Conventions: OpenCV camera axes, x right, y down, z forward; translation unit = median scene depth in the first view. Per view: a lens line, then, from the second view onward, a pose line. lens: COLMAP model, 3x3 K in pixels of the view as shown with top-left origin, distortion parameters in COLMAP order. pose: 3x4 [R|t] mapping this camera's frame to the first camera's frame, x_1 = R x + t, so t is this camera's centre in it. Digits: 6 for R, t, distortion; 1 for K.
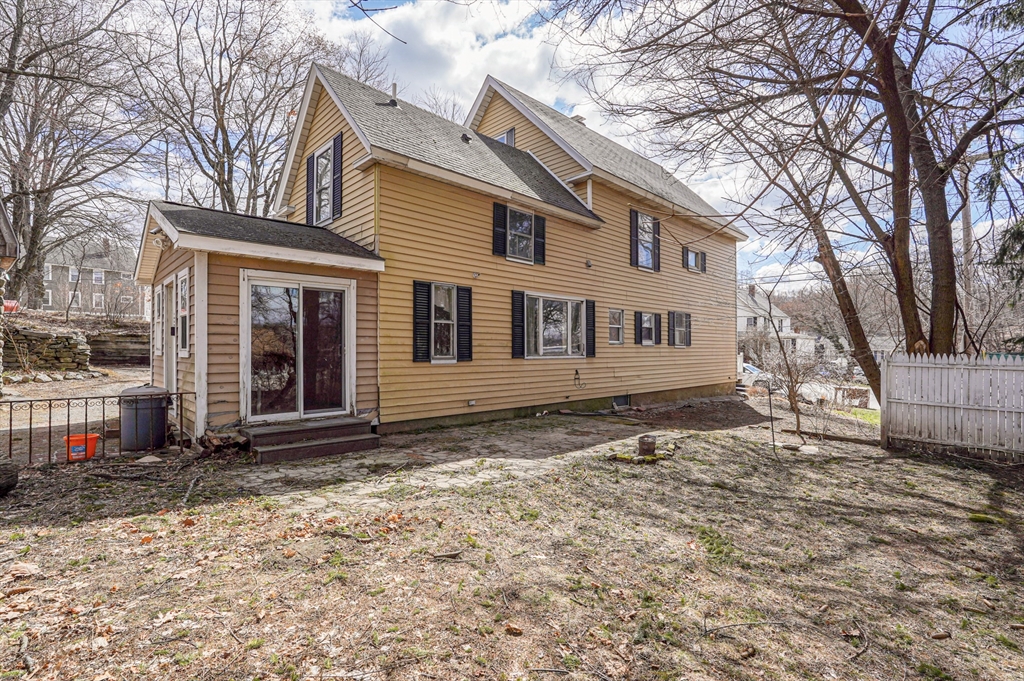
lens RADIAL K [[475.4, 0, 515.0], [0, 475.4, 348.9], [0, 0, 1]] dist [-0.001881, 0.000233]
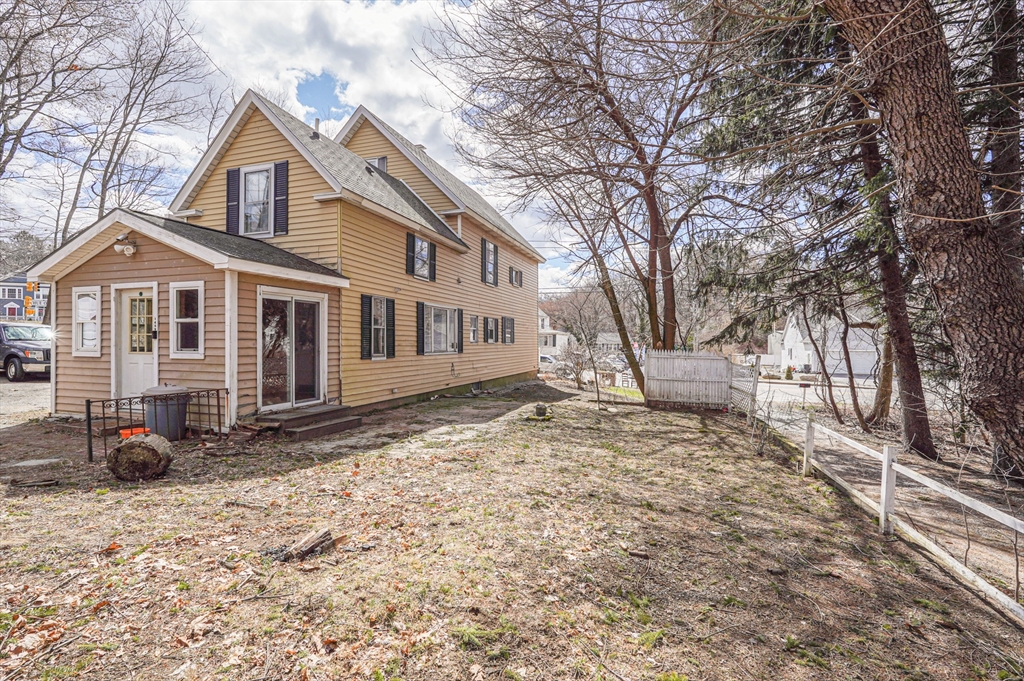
lens RADIAL K [[459.5, 0, 512.0], [0, 459.5, 340.5], [0, 0, 1]] dist [-0.001920, -0.000003]
pose [[0.895385, 0.002658, 0.445285, -0.331428], [-0.001502, 0.999995, -0.002947, -0.016045], [-0.445290, 0.001970, 0.895384, -0.215181]]
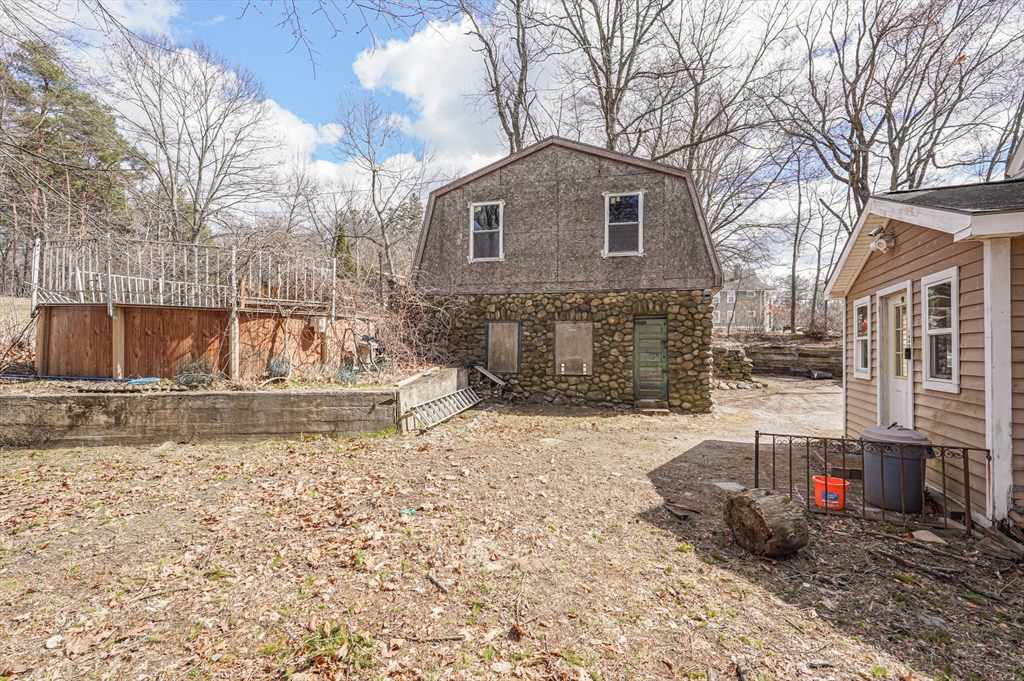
lens RADIAL K [[459.5, 0, 512.0], [0, 459.5, 340.5], [0, 0, 1]] dist [-0.001920, -0.000003]
pose [[0.401684, -0.021298, -0.915531, -0.210948], [-0.008830, 0.999593, -0.027128, -0.023566], [0.915736, 0.018981, 0.401332, 0.073606]]
